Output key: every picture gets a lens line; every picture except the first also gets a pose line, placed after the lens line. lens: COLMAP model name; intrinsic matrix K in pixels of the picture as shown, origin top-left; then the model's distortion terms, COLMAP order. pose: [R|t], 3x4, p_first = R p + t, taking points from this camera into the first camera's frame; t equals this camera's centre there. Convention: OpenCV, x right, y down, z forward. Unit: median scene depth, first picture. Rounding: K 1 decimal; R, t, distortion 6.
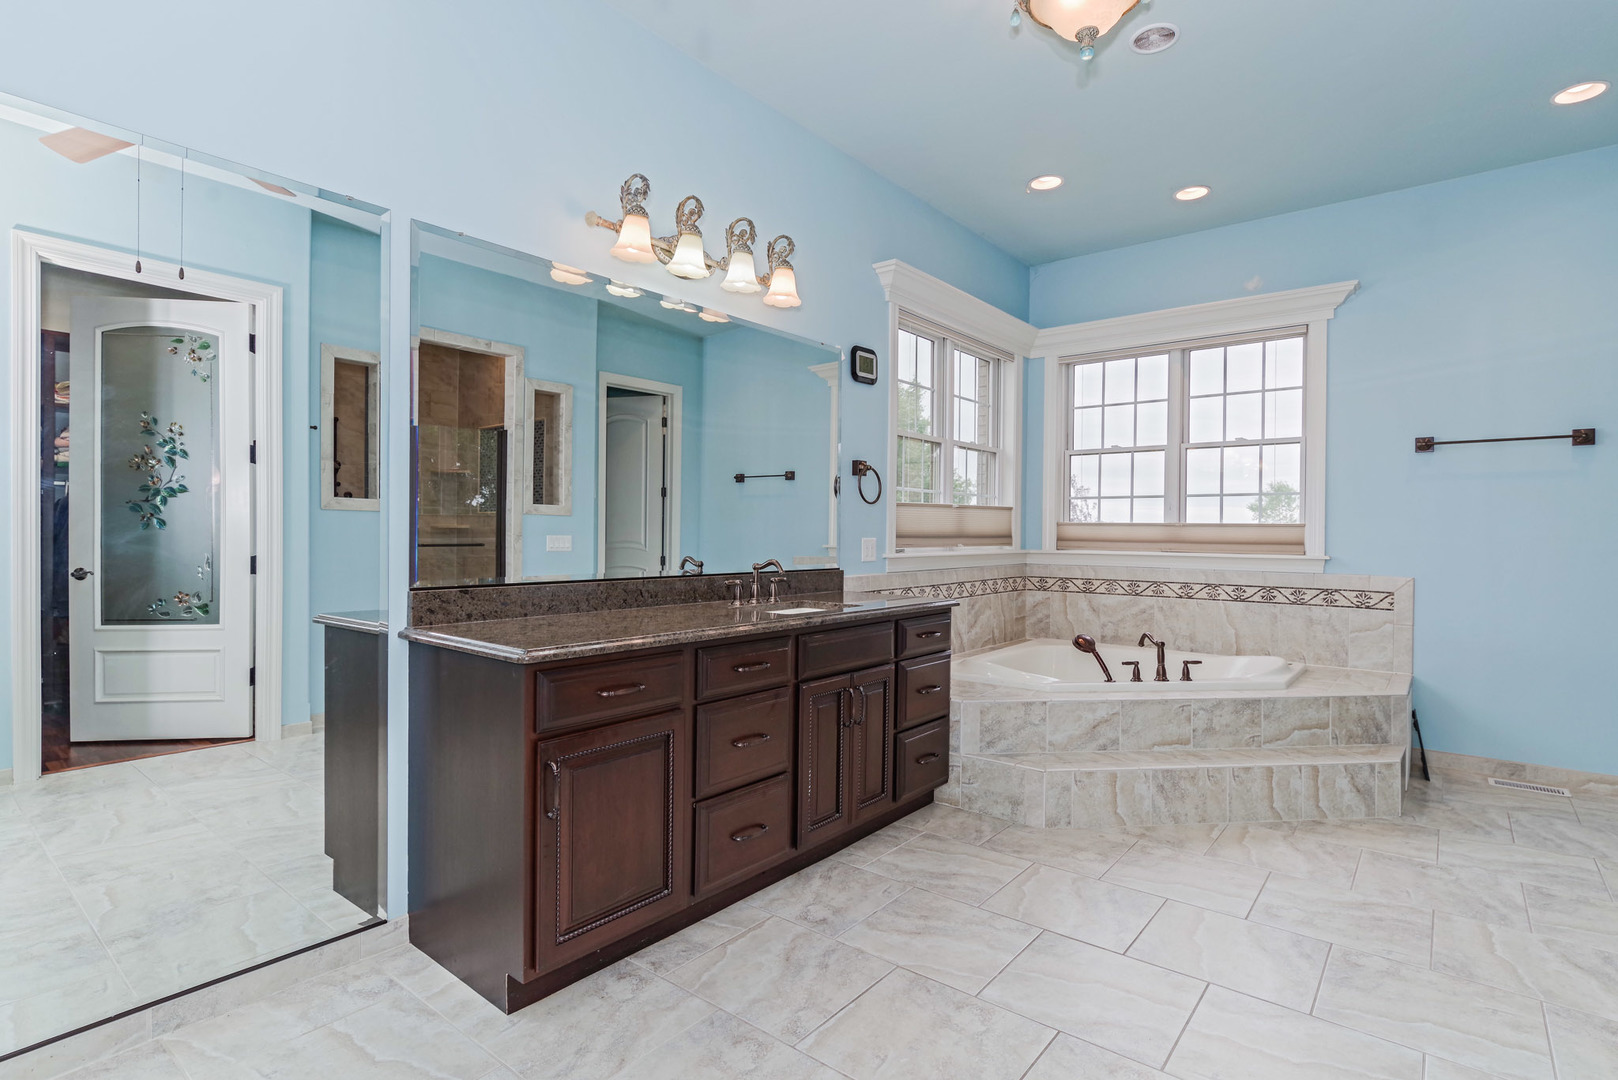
lens RADIAL K [[794.8, 0, 804.6], [0, 794.8, 533.0], [0, 0, 1]] dist [-0.002481, -0.000921]
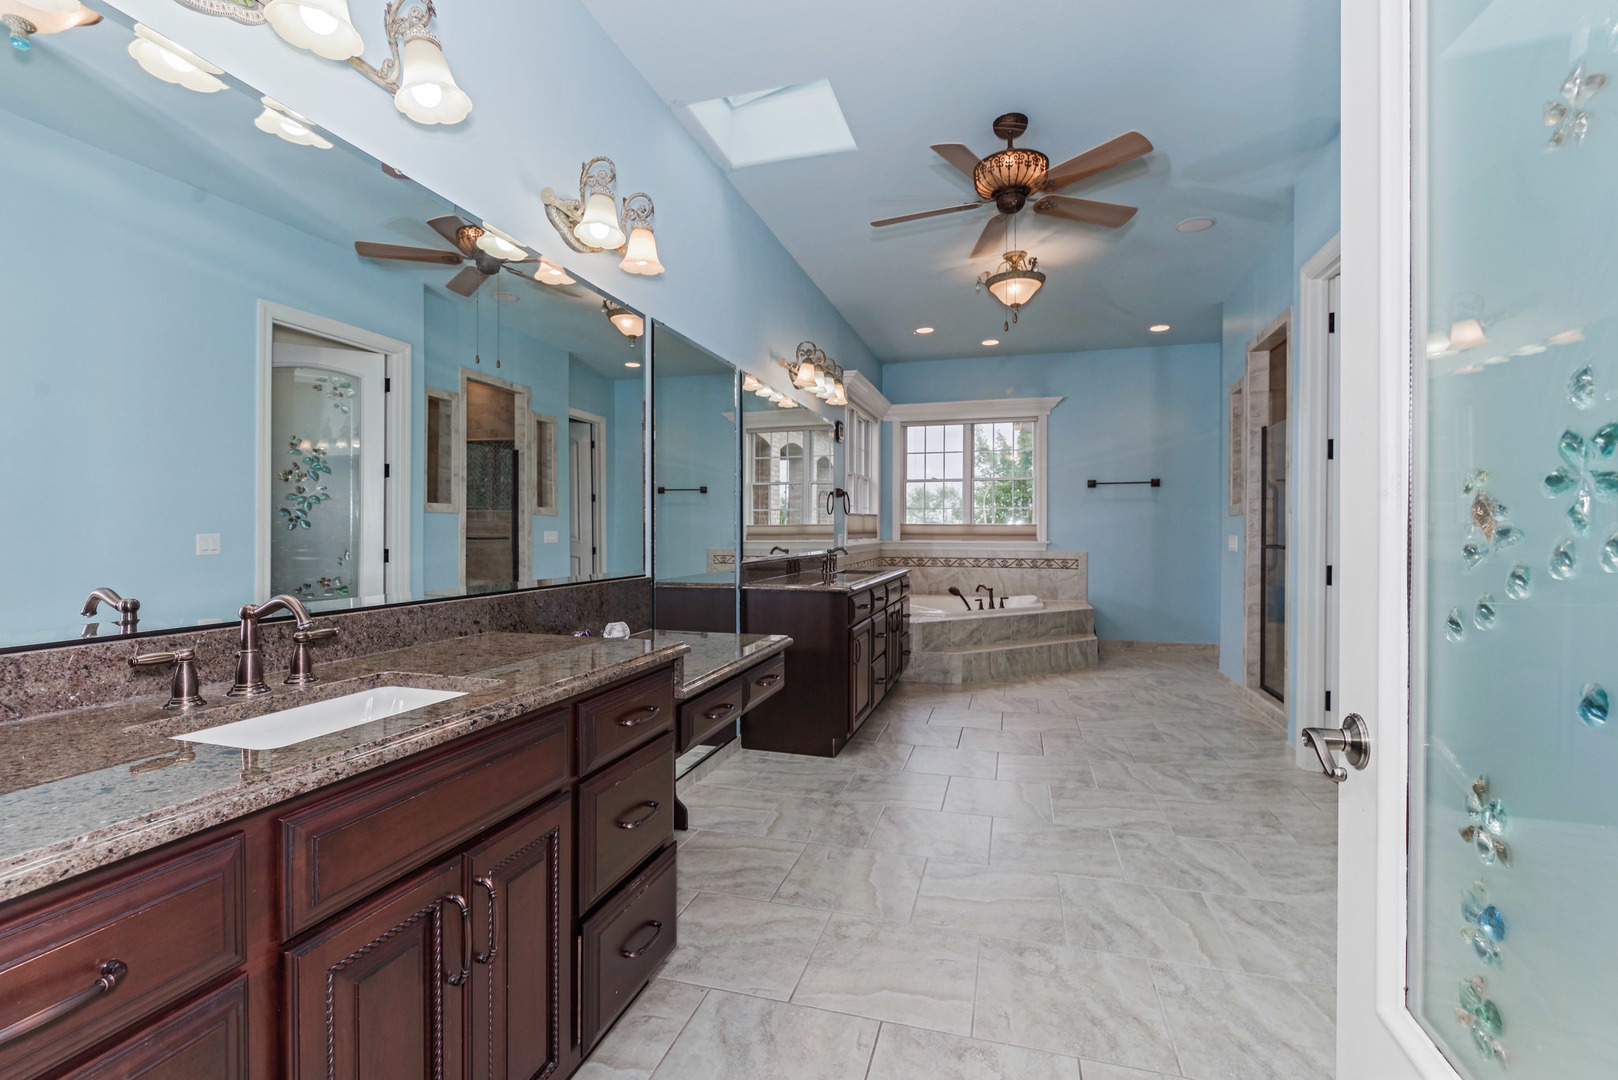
lens RADIAL K [[714.3, 0, 817.3], [0, 714.3, 529.9], [0, 0, 1]] dist [0.000843, 0.000299]
pose [[0.915121, -0.006073, 0.403134, -0.535669], [0.006355, 0.999980, 0.000639, -0.003134], [-0.403130, 0.001978, 0.915141, -0.334008]]
